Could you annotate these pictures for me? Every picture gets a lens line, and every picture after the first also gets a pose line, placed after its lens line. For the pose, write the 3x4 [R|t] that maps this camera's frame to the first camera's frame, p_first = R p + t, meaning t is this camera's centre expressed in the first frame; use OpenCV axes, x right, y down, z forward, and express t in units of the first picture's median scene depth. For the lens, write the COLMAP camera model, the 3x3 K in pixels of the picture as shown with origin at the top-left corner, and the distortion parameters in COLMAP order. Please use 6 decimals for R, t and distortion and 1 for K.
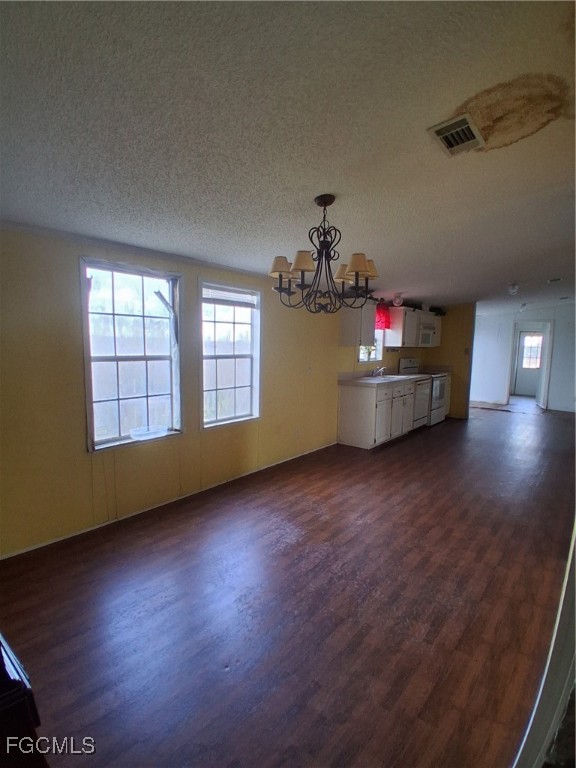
lens RADIAL K [[379.3, 0, 290.7], [0, 379.3, 388.7], [0, 0, 1]] dist [0.005946, -0.046521]
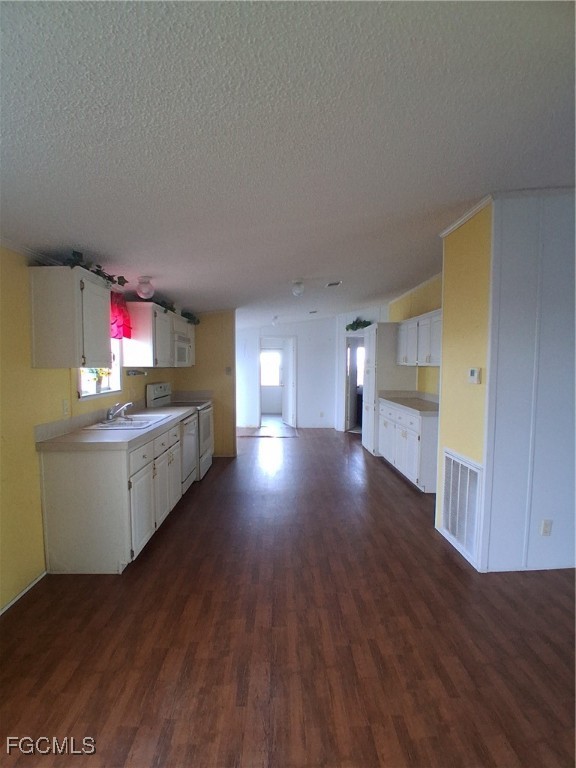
lens RADIAL K [[379.3, 0, 290.7], [0, 379.3, 388.7], [0, 0, 1]] dist [0.005946, -0.046521]
pose [[0.754087, -0.058083, 0.654201, 0.054553], [0.089673, 0.995859, -0.014947, -0.046277], [-0.650624, 0.069935, 0.756173, 0.390080]]
